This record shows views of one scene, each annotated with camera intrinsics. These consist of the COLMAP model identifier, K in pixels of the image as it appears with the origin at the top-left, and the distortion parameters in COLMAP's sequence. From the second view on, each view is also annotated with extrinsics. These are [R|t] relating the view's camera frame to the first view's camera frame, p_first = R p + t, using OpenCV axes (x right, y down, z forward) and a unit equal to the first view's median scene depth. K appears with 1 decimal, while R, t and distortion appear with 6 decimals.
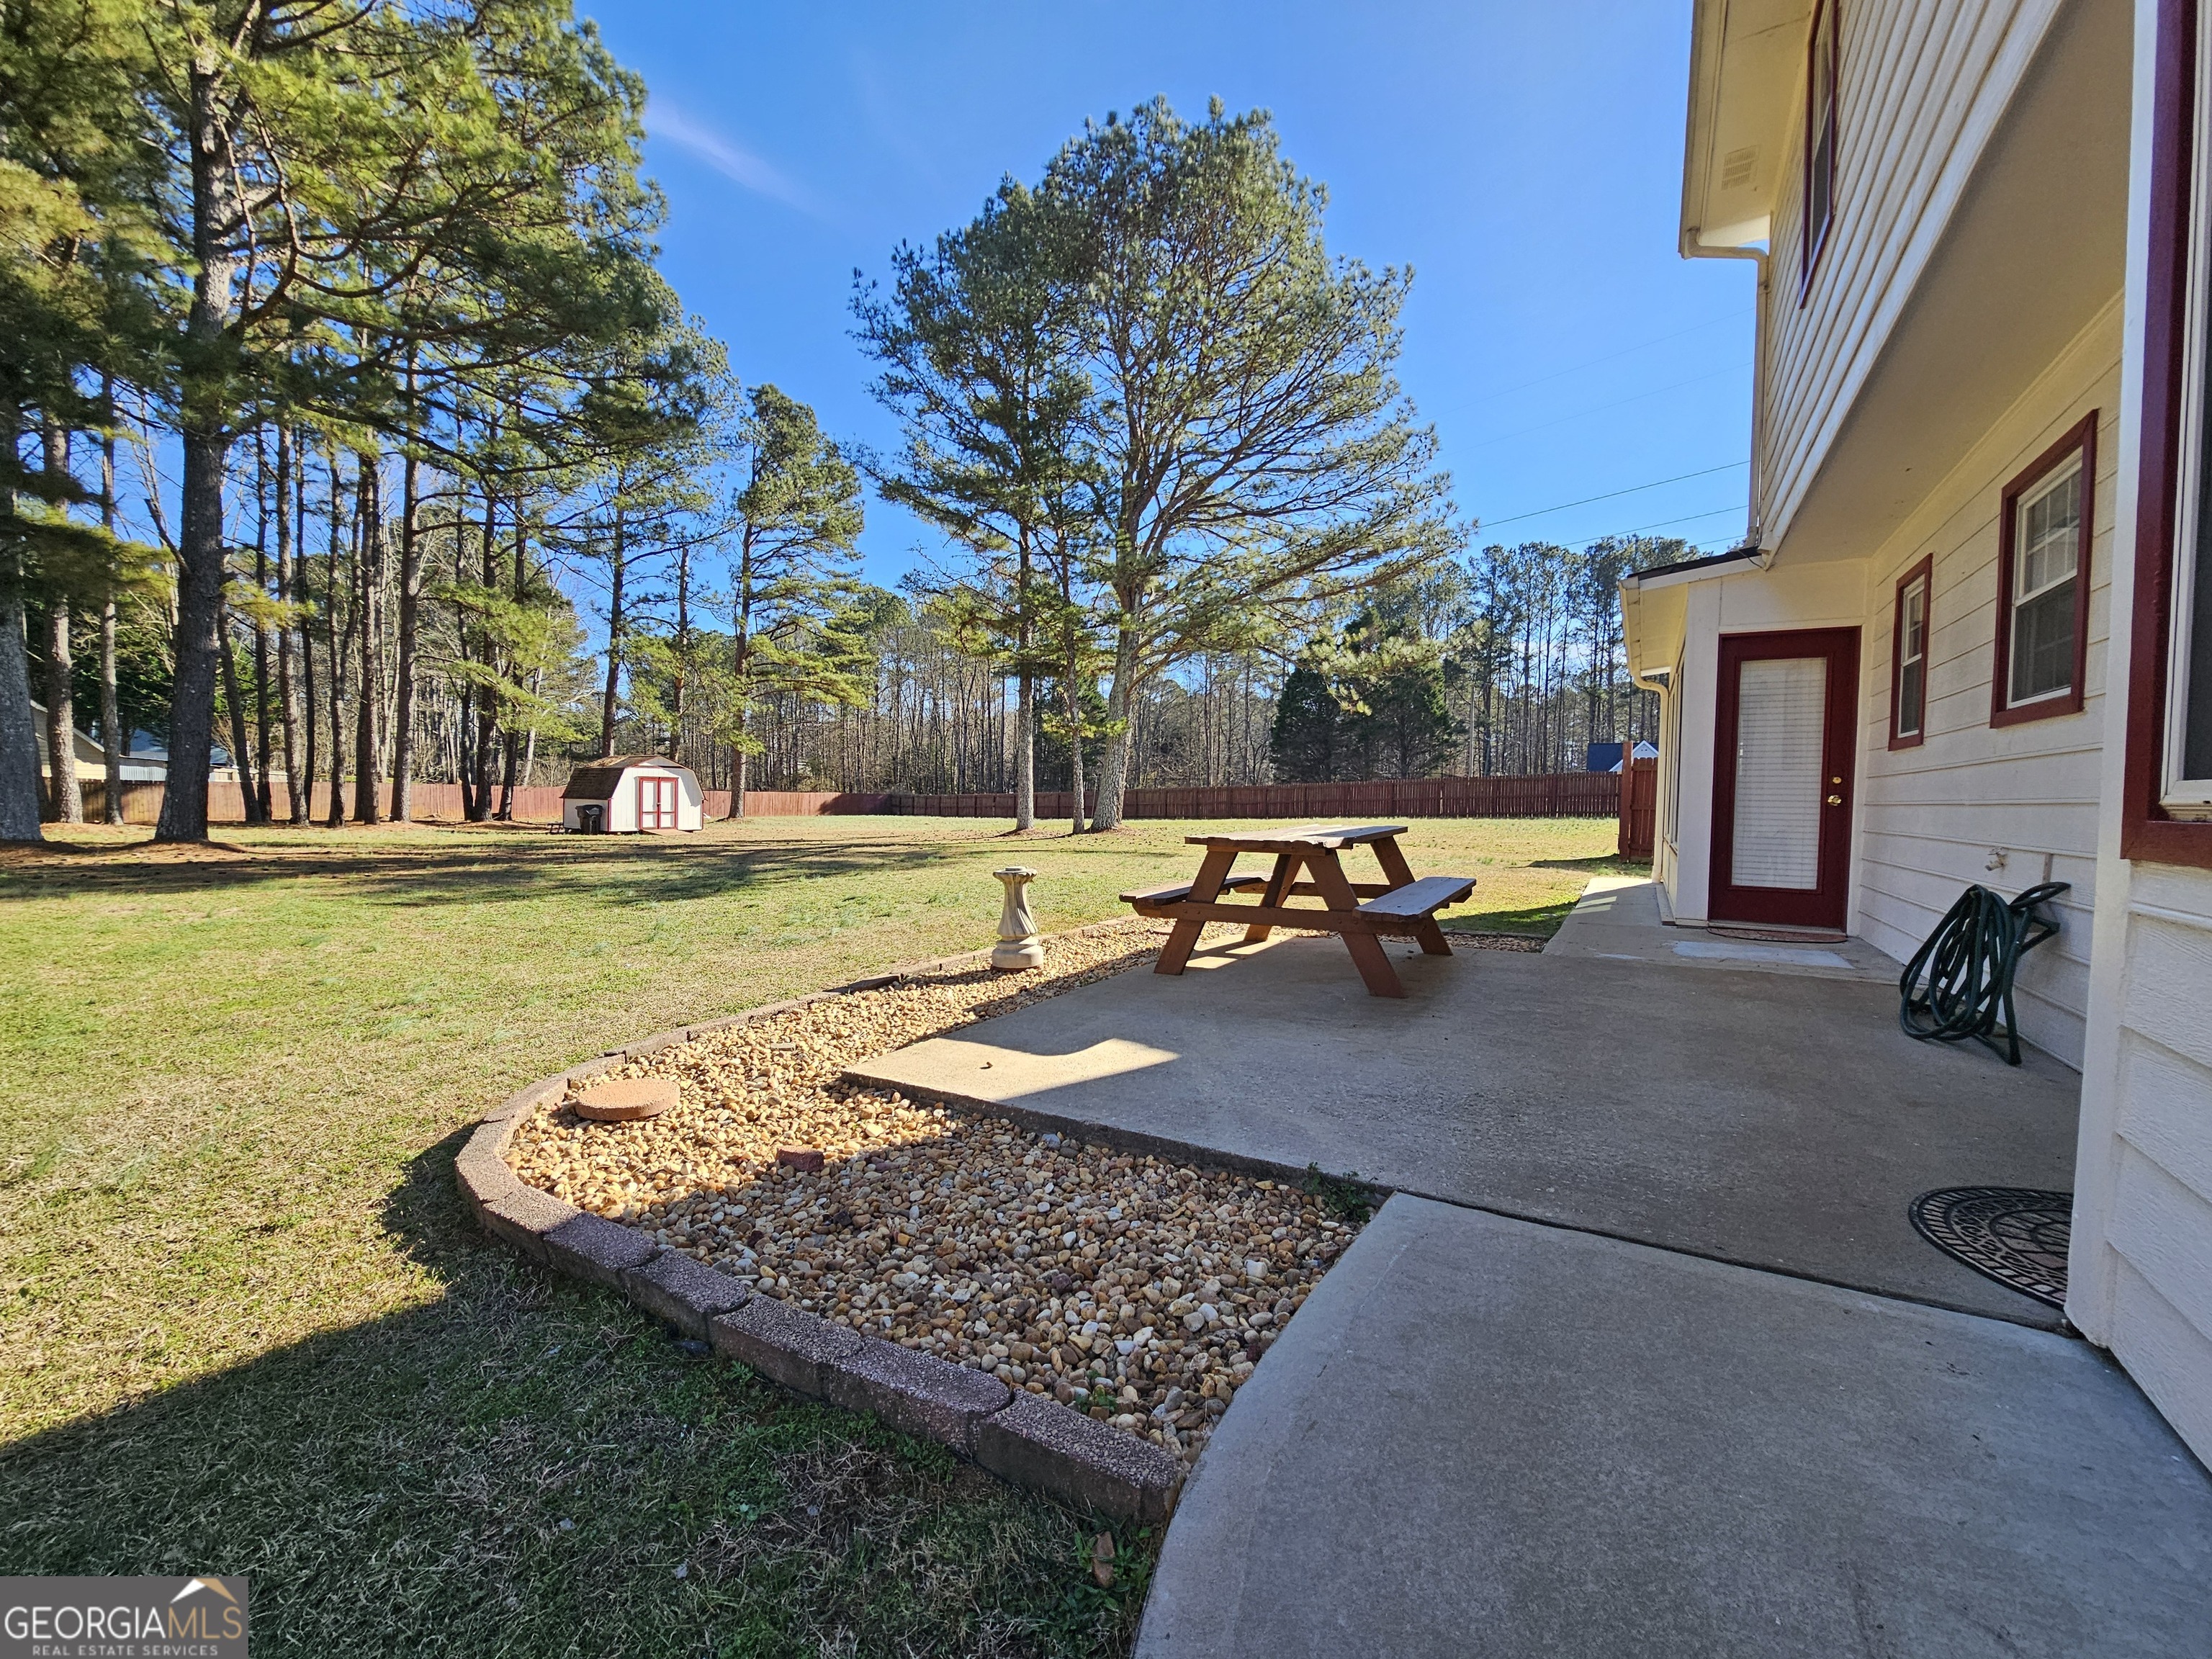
lens RADIAL K [[896.6, 0, 1106.0], [0, 896.6, 829.5], [0, 0, 1]] dist [0.000139, -0.001380]
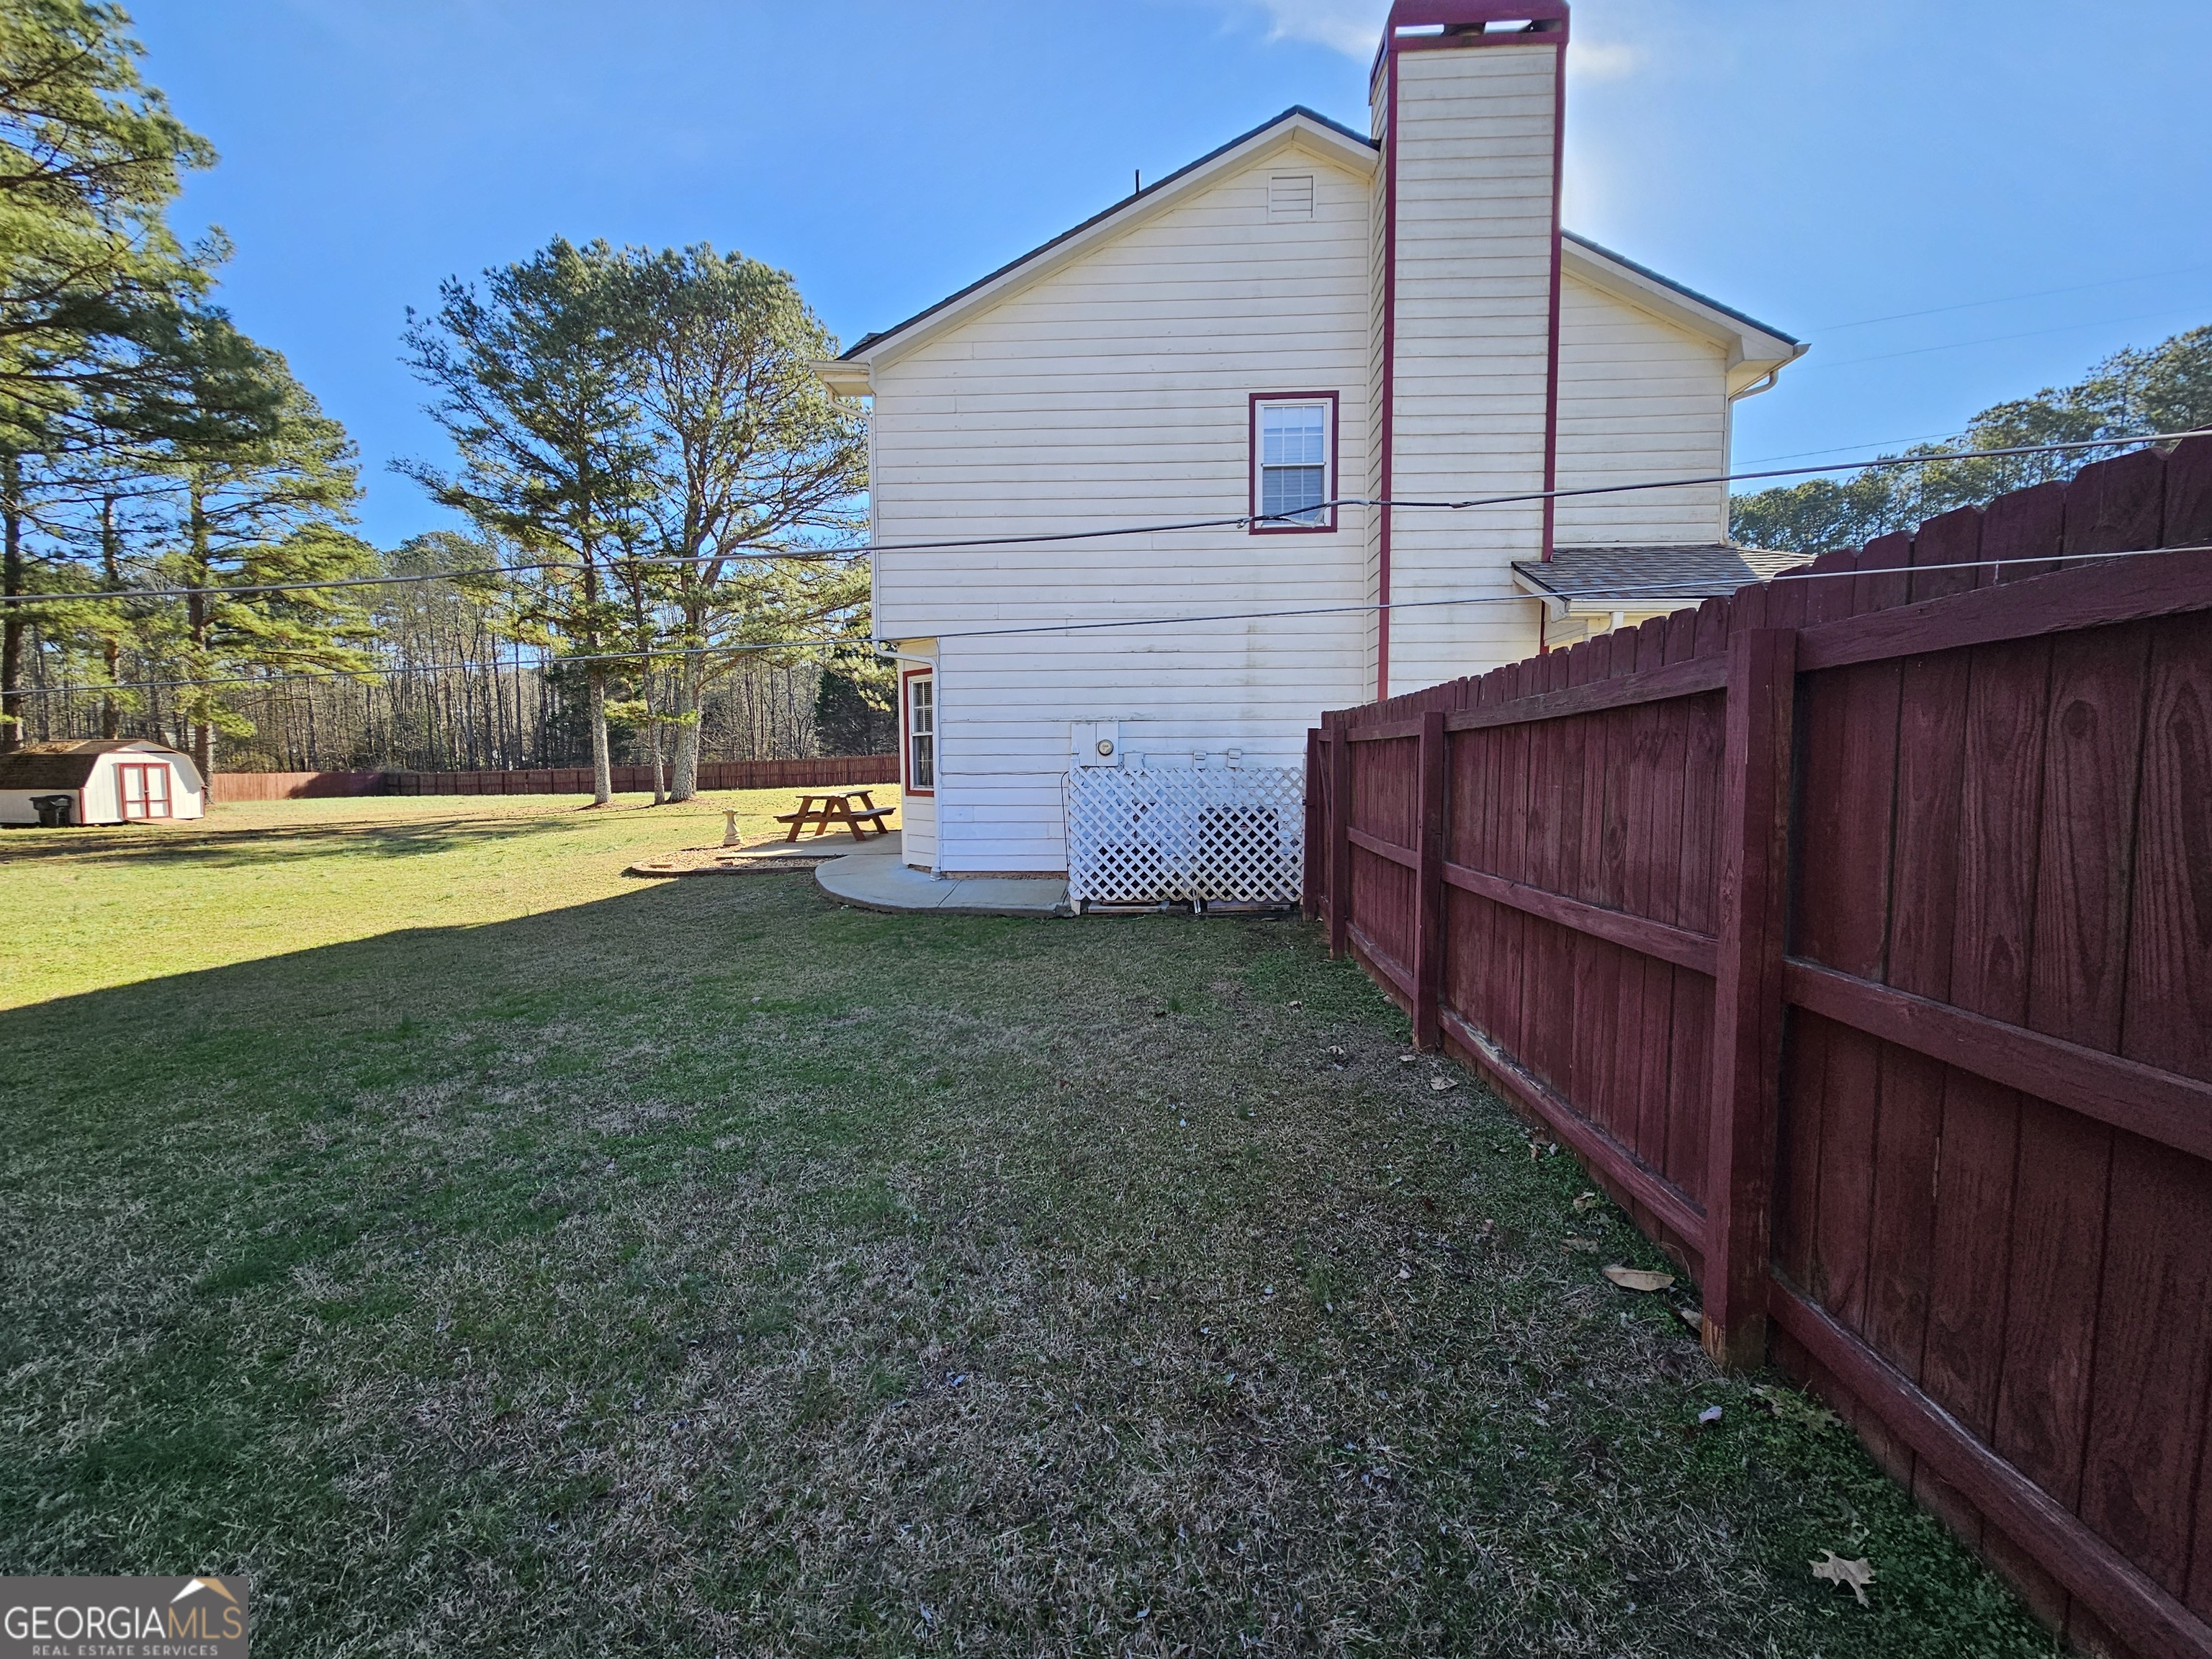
lens RADIAL K [[893.0, 0, 1106.0], [0, 893.0, 829.5], [0, 0, 1]] dist [-0.002822, 0.000612]
pose [[0.880800, -0.054664, 0.470323, -0.061534], [0.036060, 0.998173, 0.048482, 0.001733], [-0.472113, -0.025744, 0.881162, -0.324161]]
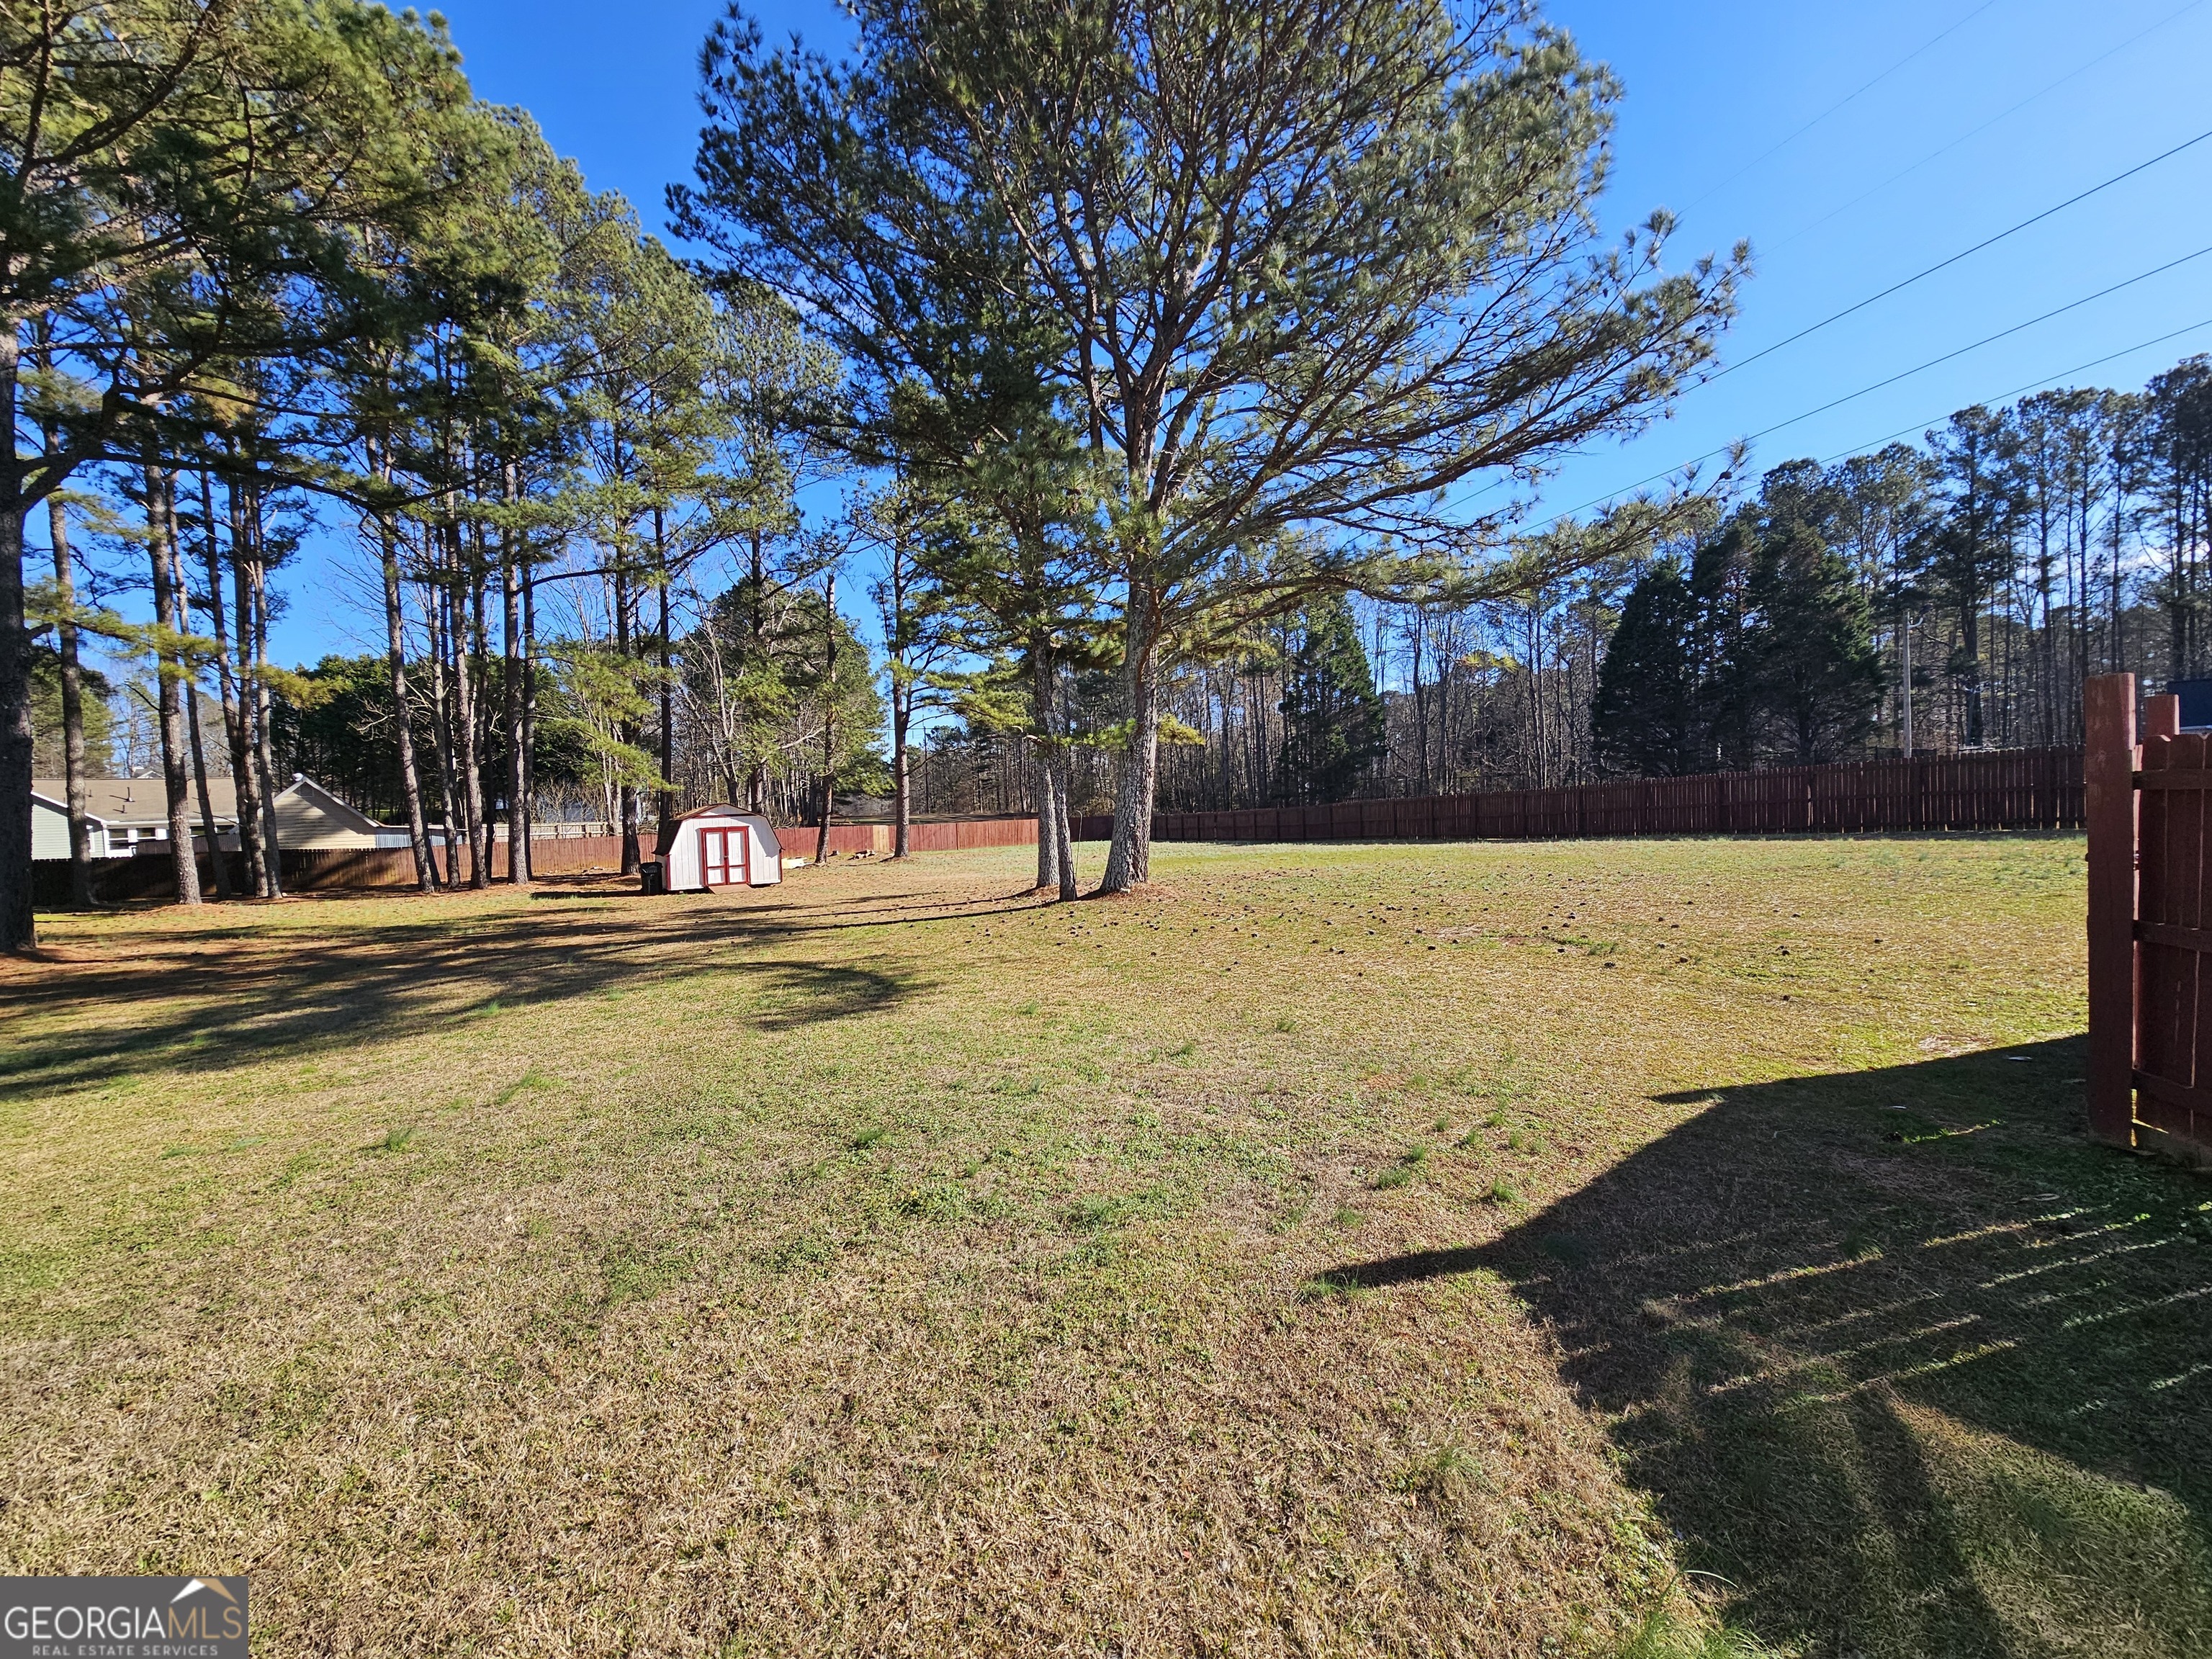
lens RADIAL K [[896.6, 0, 1106.0], [0, 896.6, 829.5], [0, 0, 1]] dist [0.000139, -0.001380]
pose [[0.923309, -0.039521, -0.382020, 0.219470], [0.038223, 0.999209, -0.010990, -0.034906], [0.382152, -0.004455, 0.924089, 0.345465]]
